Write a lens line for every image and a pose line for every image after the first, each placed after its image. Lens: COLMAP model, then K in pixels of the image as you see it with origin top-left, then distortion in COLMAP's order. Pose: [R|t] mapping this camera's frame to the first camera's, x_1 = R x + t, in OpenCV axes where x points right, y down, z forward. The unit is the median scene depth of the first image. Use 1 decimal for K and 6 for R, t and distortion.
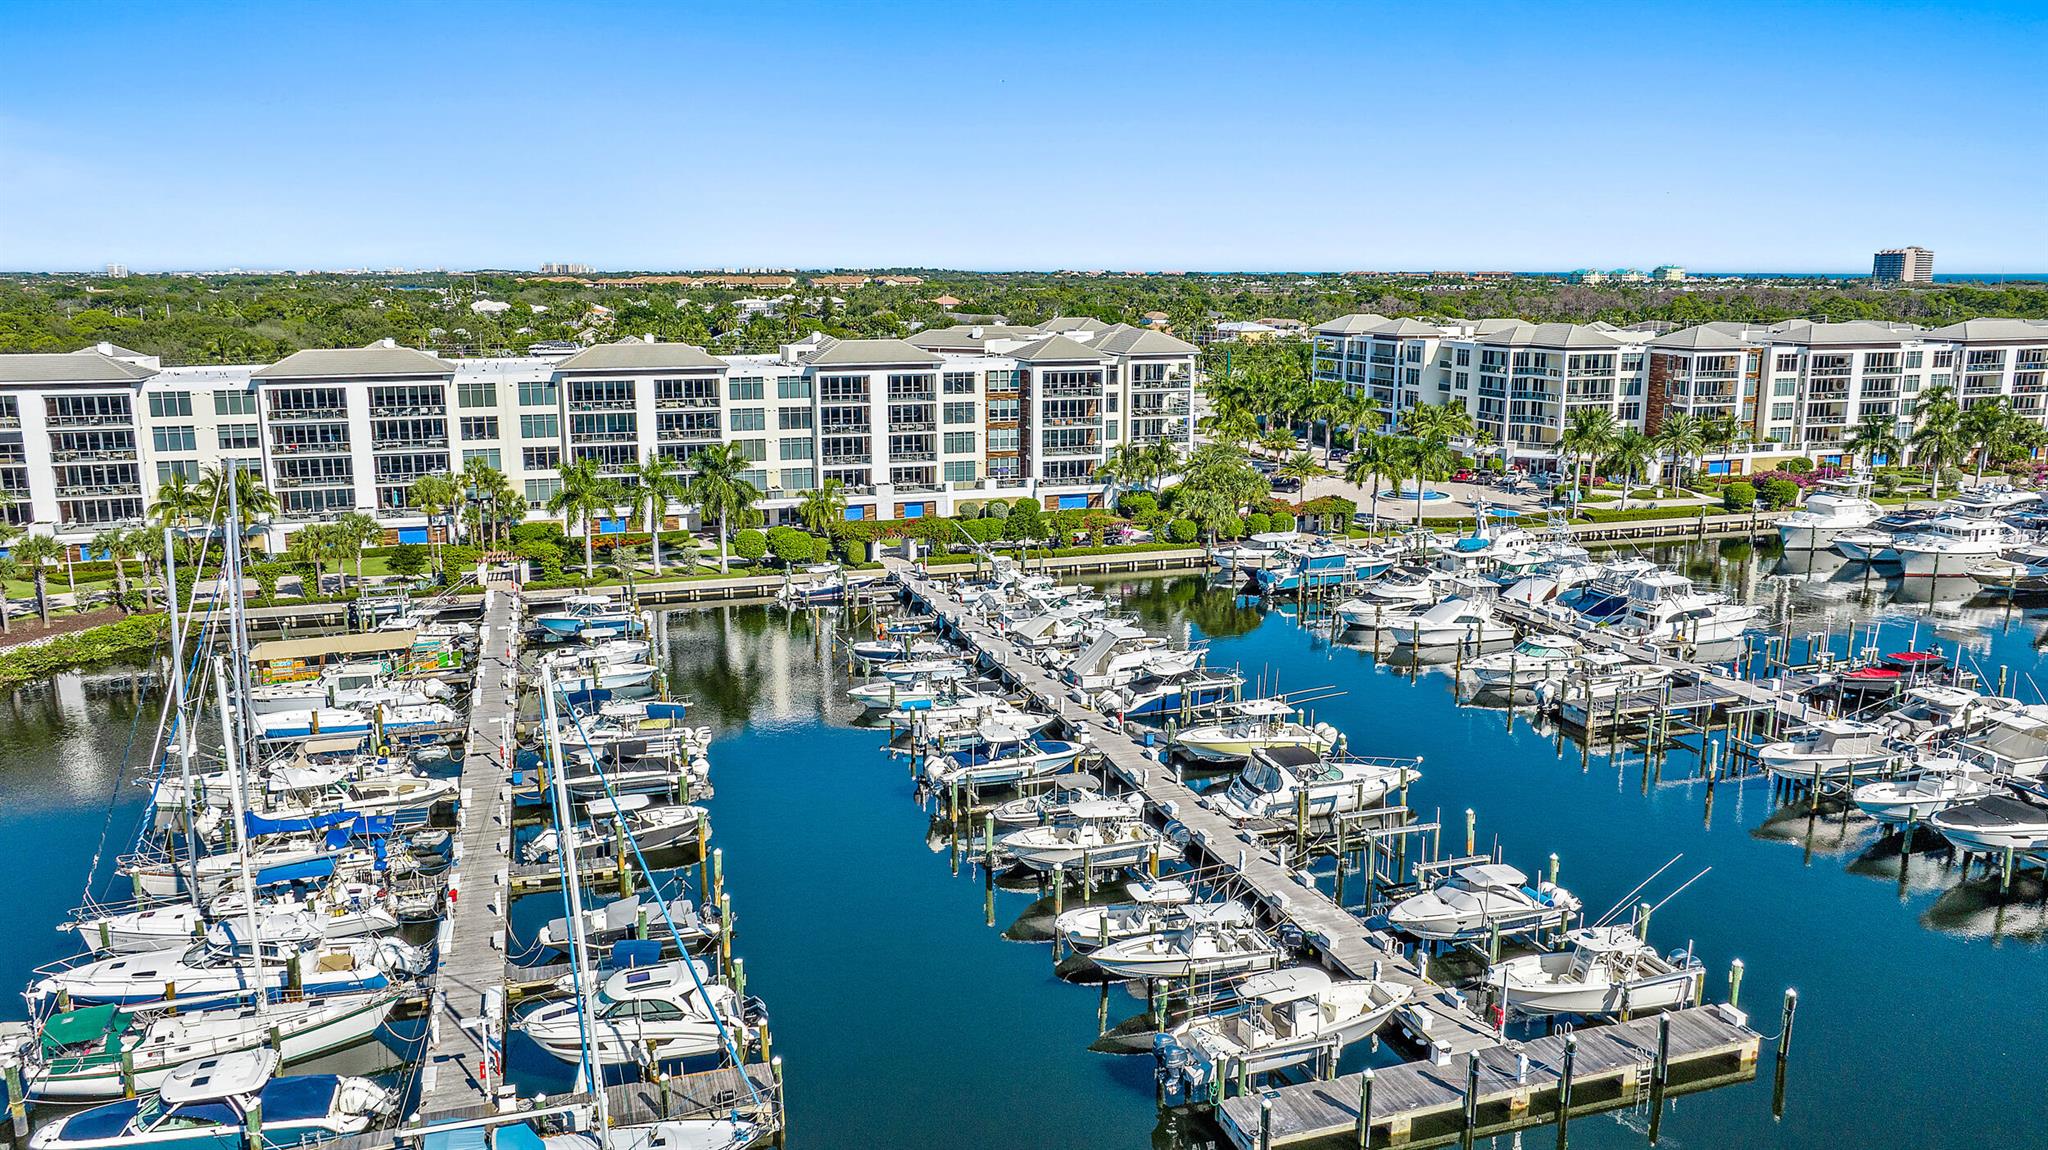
lens RADIAL K [[1559.4, 0, 1024.0], [0, 1559.4, 575.0], [0, 0, 1]] dist [-0.018948, 0.003827]
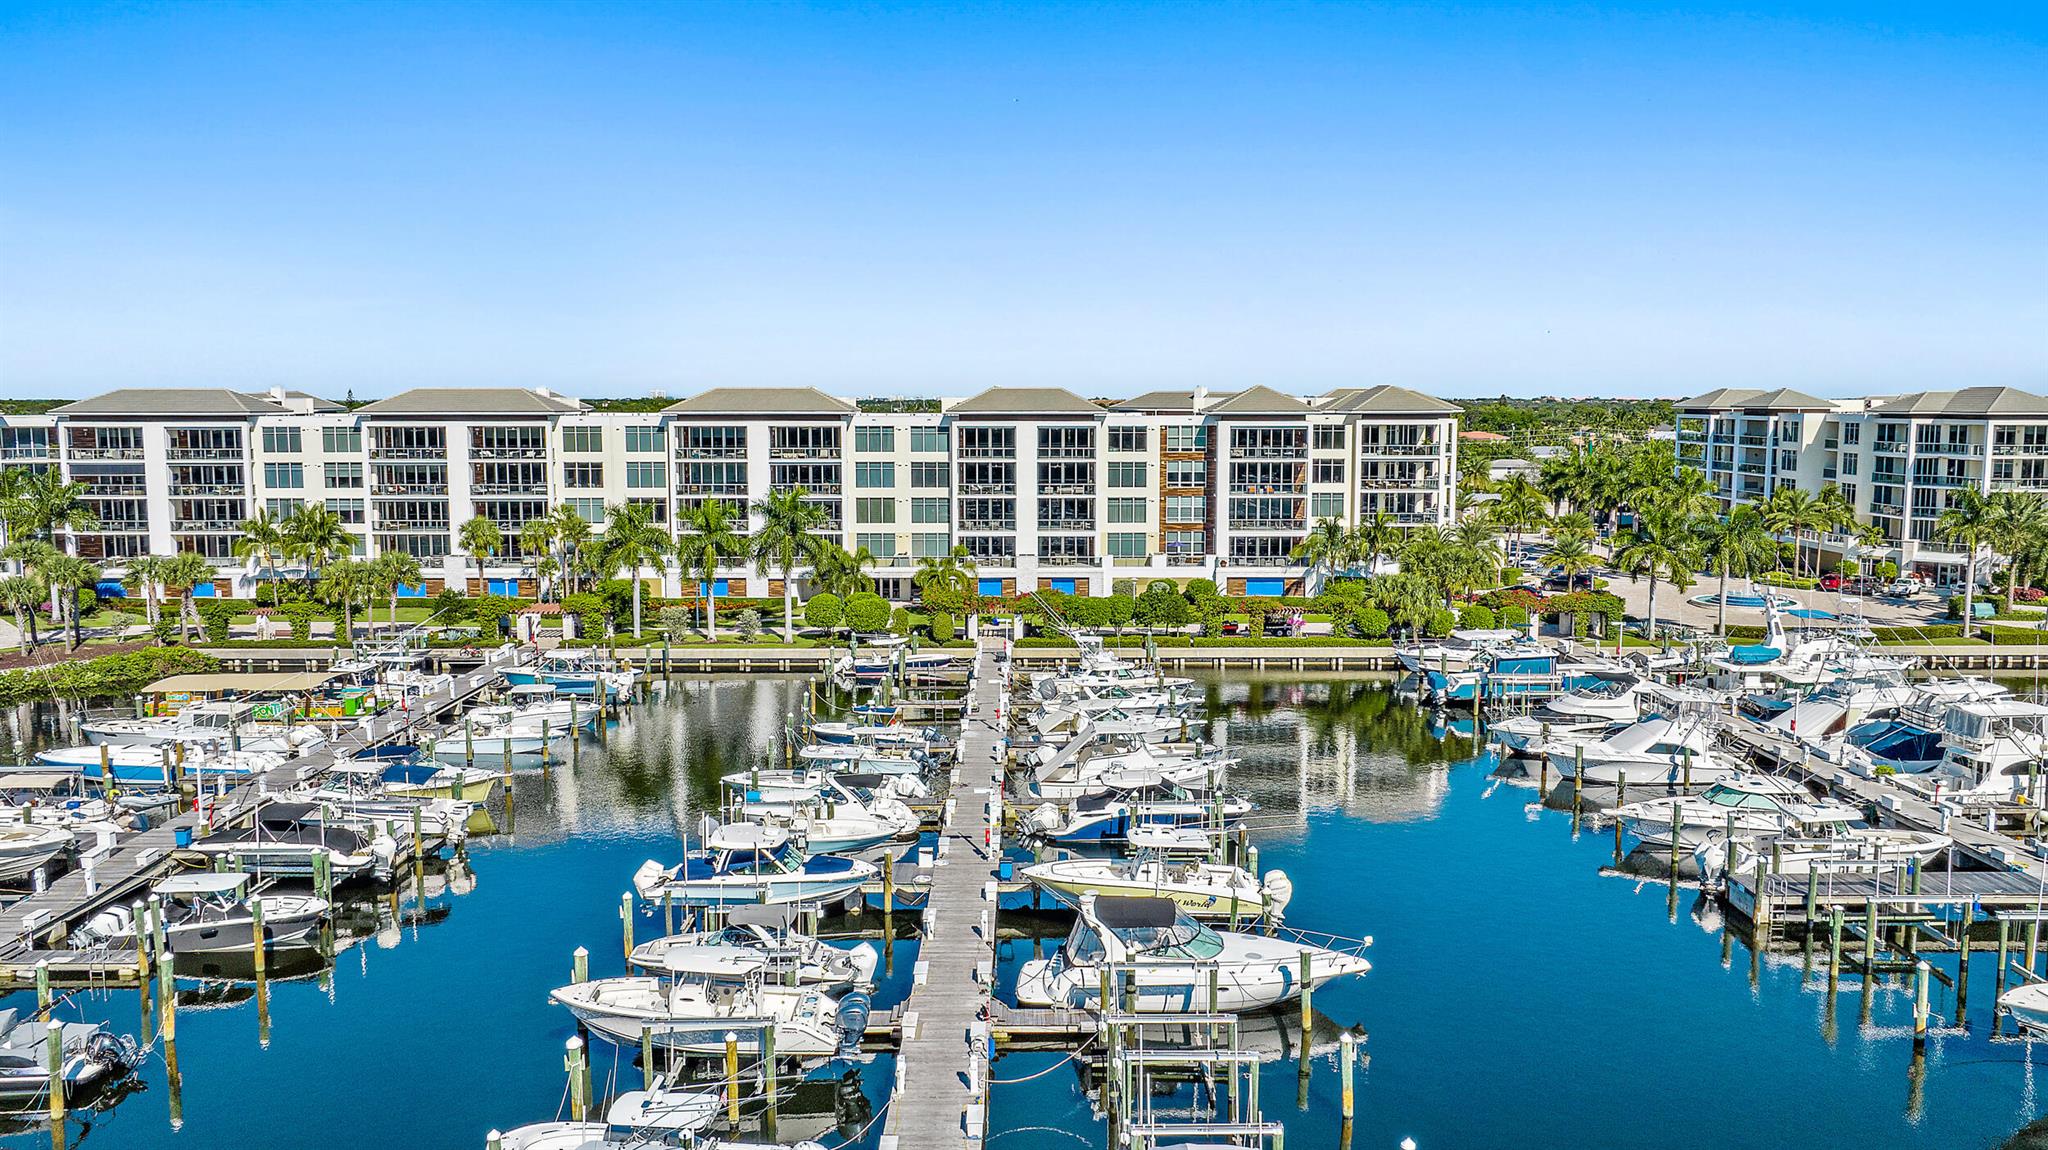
lens RADIAL K [[1559.4, 0, 1024.0], [0, 1559.4, 575.0], [0, 0, 1]] dist [-0.018948, 0.003827]
pose [[0.950783, 0.035368, -0.307833, 0.174039], [-0.061396, 0.995270, -0.075282, 0.016681], [0.303714, 0.090476, 0.948458, 0.205999]]
